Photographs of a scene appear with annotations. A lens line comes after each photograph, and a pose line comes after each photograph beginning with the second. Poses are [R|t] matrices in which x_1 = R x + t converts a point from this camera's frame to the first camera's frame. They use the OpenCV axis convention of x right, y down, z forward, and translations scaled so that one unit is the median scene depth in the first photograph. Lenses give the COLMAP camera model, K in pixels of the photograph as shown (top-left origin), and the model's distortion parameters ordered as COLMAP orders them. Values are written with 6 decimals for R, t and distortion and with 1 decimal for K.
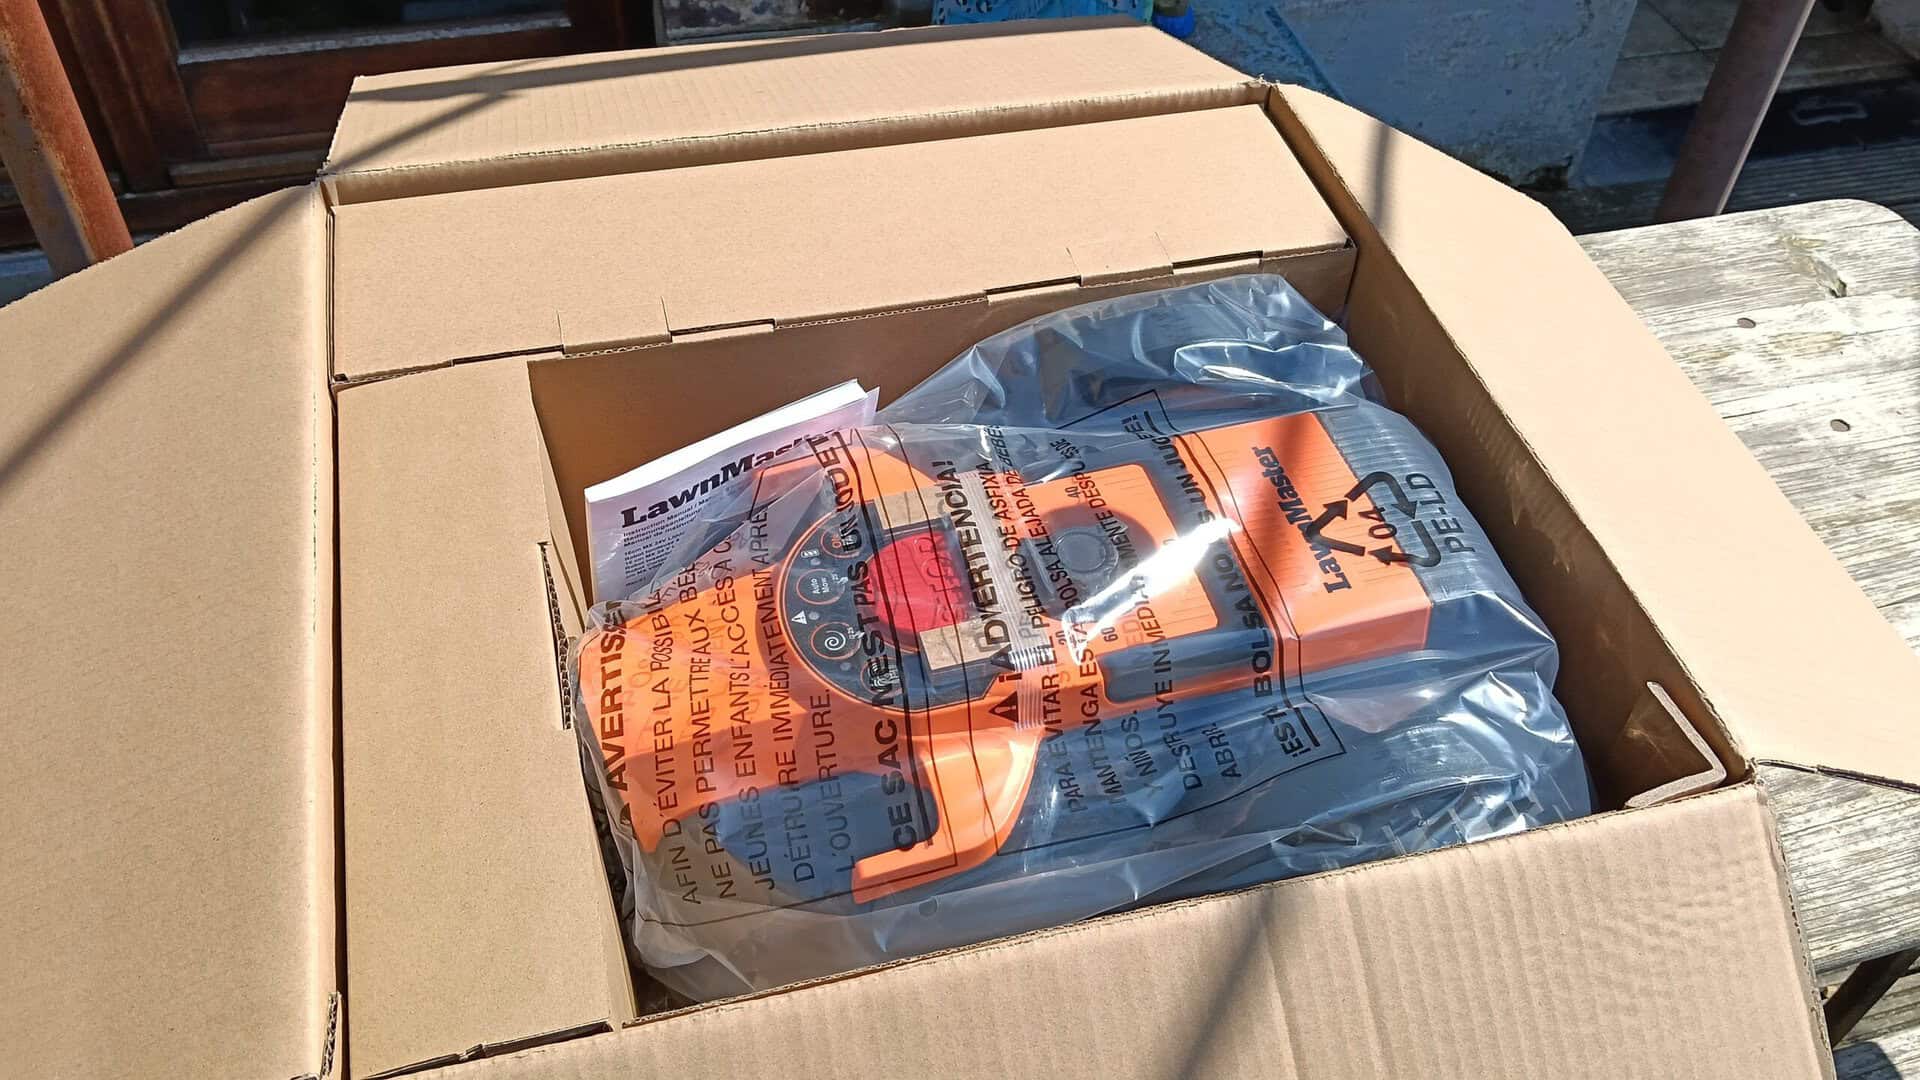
lens RADIAL K [[1548.7, 0, 967.6], [0, 1548.7, 534.5], [0, 0, 1]] dist [0.056003, -0.153476]
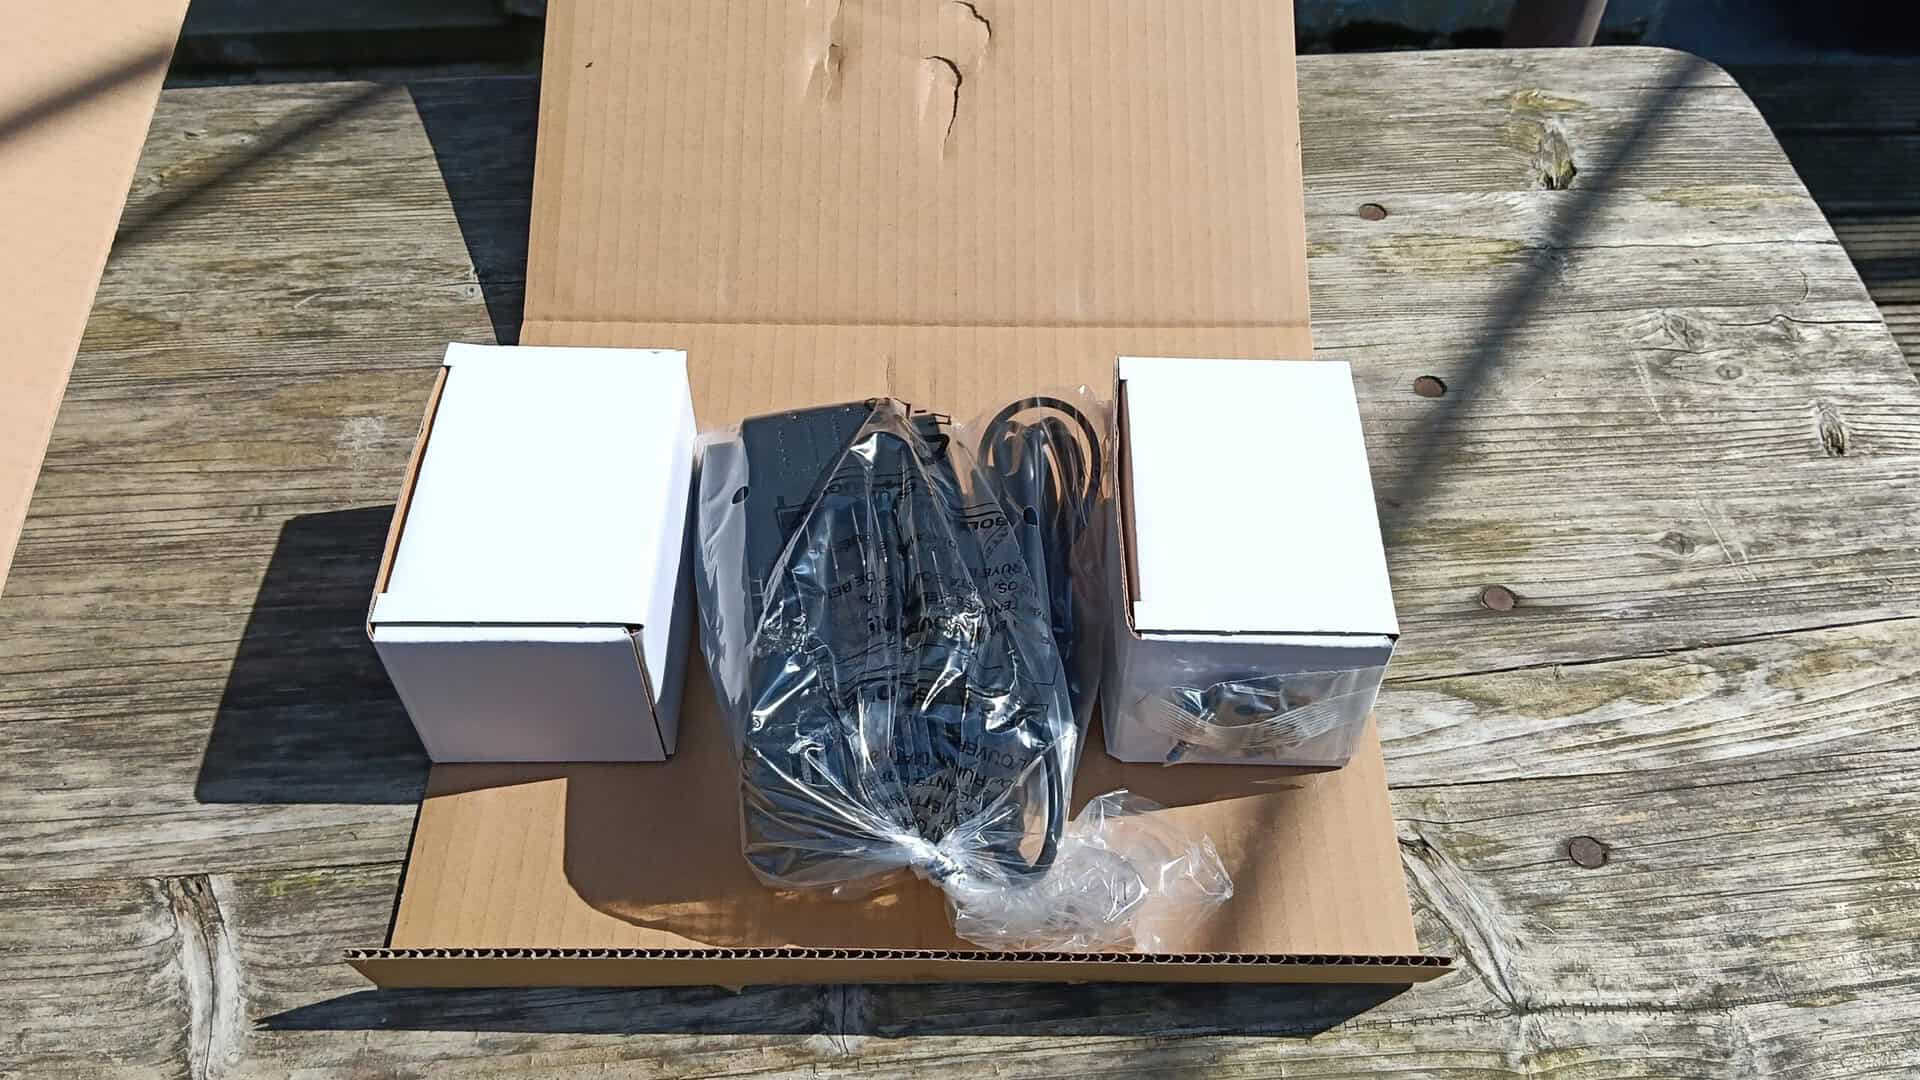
lens RADIAL K [[1548.7, 0, 956.1], [0, 1548.7, 527.6], [0, 0, 1]] dist [0.056003, -0.153476]
pose [[0.980238, 0.146216, -0.133244, 0.435873], [-0.130487, 0.984159, 0.120013, -0.060419], [0.148682, -0.100255, 0.983790, 0.312588]]
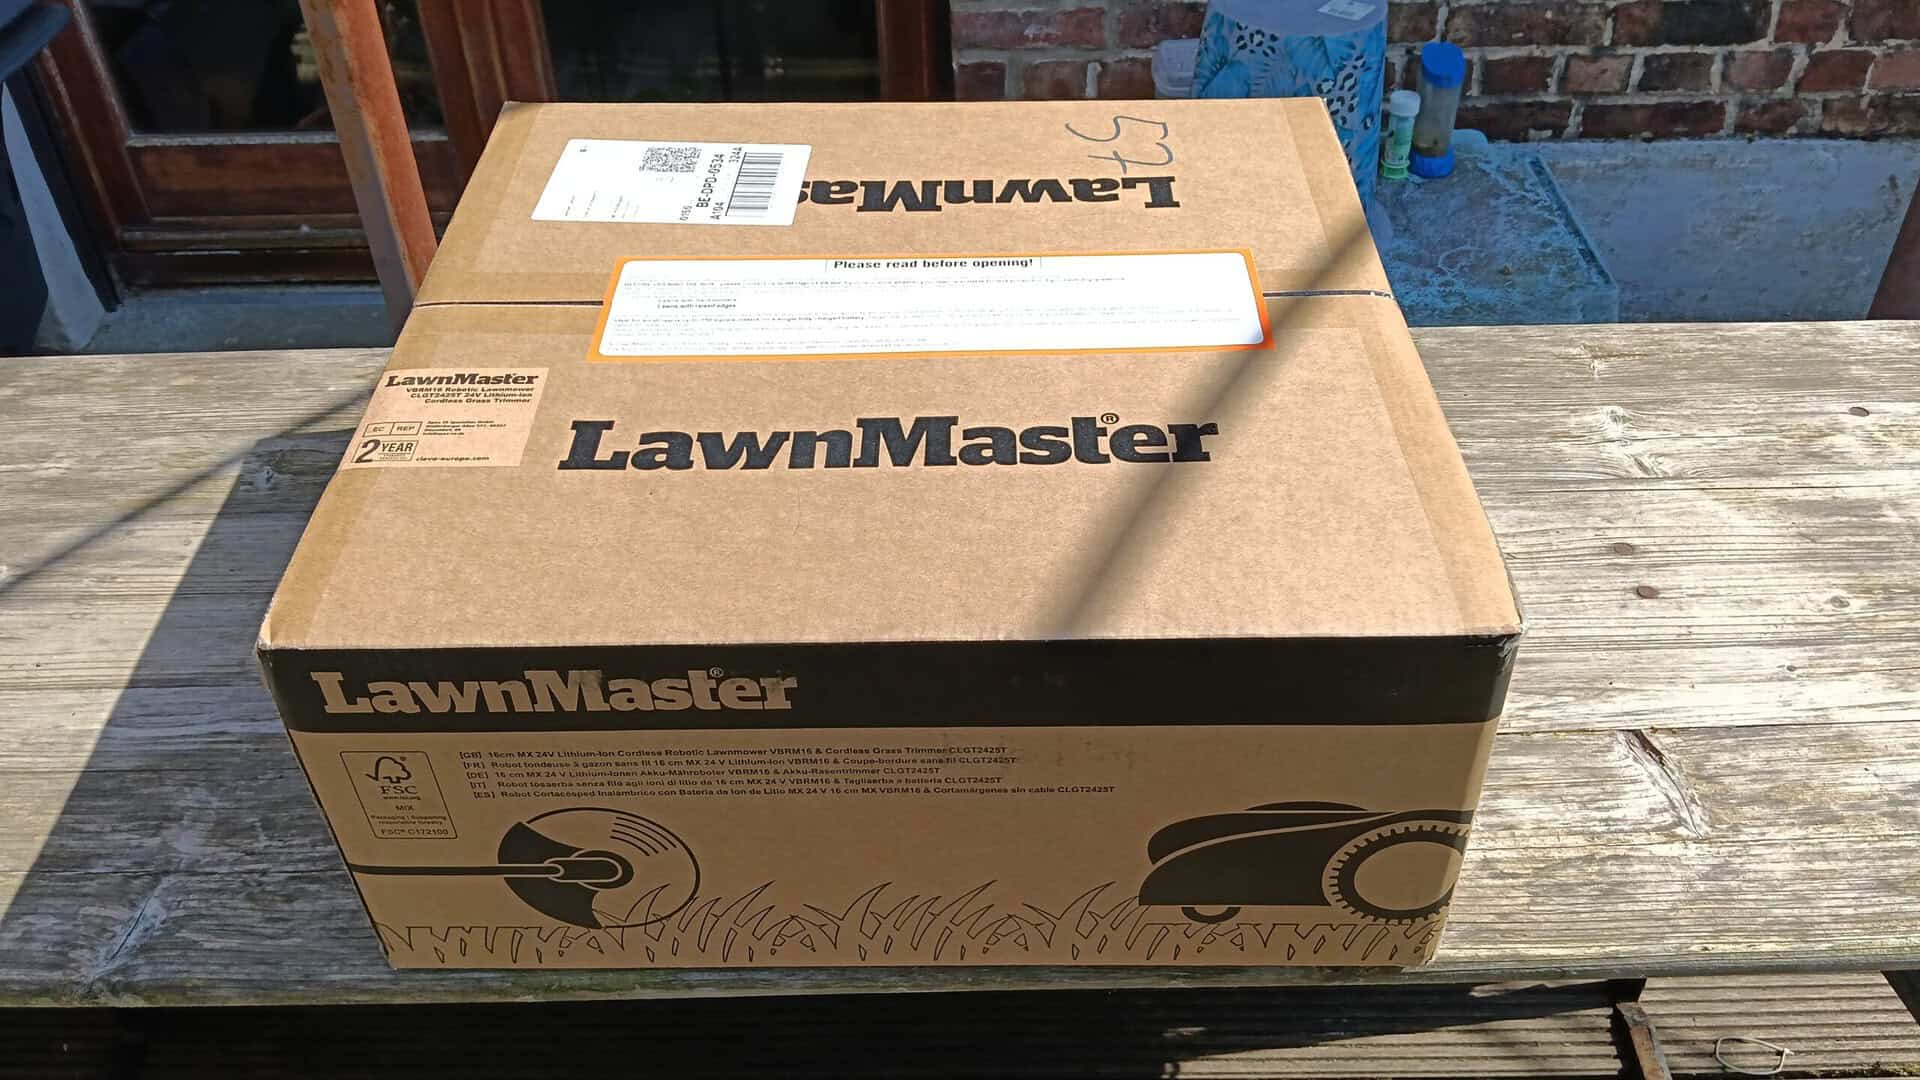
lens RADIAL K [[1548.7, 0, 966.9], [0, 1548.7, 524.5], [0, 0, 1]] dist [0.056003, -0.153476]
pose [[0.965214, 0.122270, -0.231108, 0.189295], [-0.151208, 0.982148, -0.111897, 0.131459], [0.213301, 0.142950, 0.966472, -0.066818]]
